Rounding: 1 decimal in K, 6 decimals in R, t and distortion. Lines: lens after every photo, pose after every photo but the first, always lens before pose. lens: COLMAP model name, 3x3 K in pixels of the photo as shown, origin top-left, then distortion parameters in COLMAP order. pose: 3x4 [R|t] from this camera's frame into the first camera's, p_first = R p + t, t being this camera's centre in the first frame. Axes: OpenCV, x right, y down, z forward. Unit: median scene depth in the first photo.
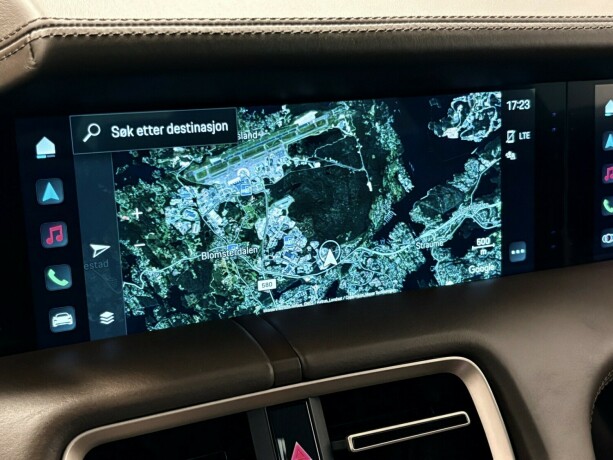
lens RADIAL K [[838.5, 0, 306.5], [0, 838.5, 230.0], [0, 0, 1]] dist [0.170644, -0.698491]
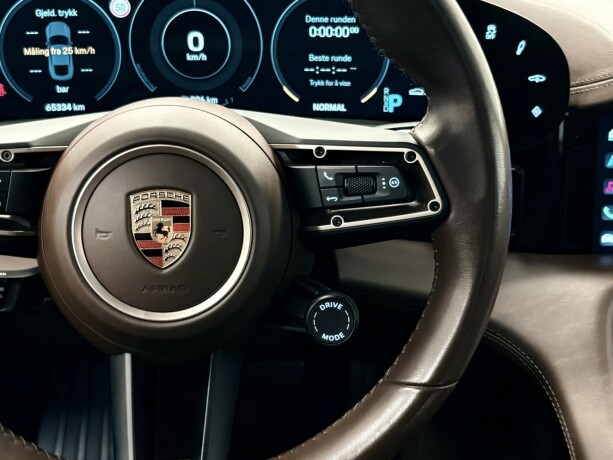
lens RADIAL K [[934.1, 0, 306.5], [0, 934.1, 230.0], [0, 0, 1]] dist [0.233108, -0.984204]
pose [[0.914383, 0.118073, -0.387249, -0.116880], [-0.111516, 0.992979, 0.039447, 0.084613], [0.389188, 0.007115, 0.921131, -0.958358]]
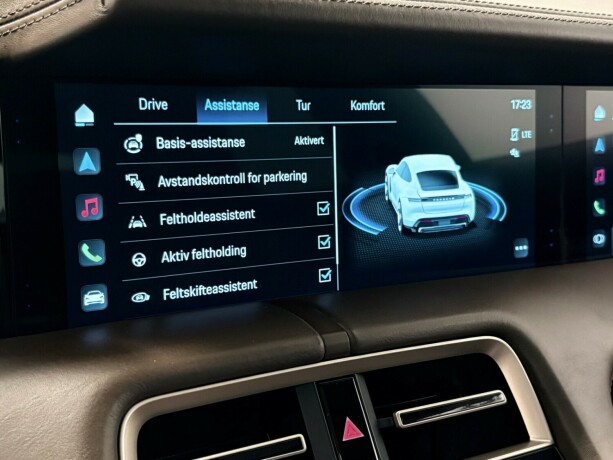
lens RADIAL K [[838.5, 0, 306.5], [0, 838.5, 230.0], [0, 0, 1]] dist [0.170644, -0.698491]
pose [[0.991906, 0.004148, 0.126907, -0.178783], [0.006506, 0.996493, -0.083423, 0.114330], [-0.126808, 0.083573, 0.988400, 0.027285]]
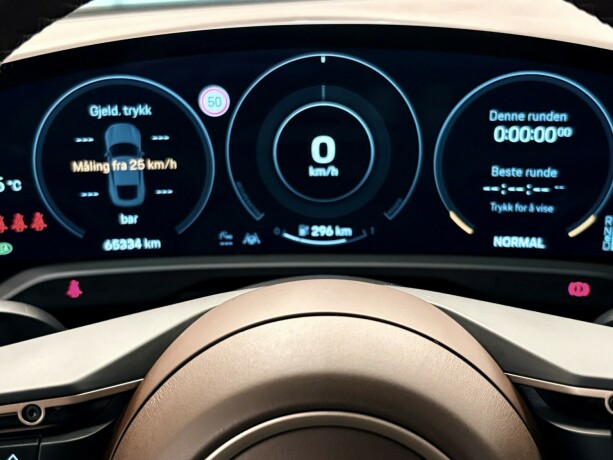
lens RADIAL K [[838.5, 0, 306.5], [0, 838.5, 230.0], [0, 0, 1]] dist [0.170644, -0.698491]
pose [[0.901473, 0.110863, -0.418397, -0.624481], [-0.110363, 0.993565, 0.025480, -0.108030], [0.418530, 0.023206, 0.907907, -0.354313]]
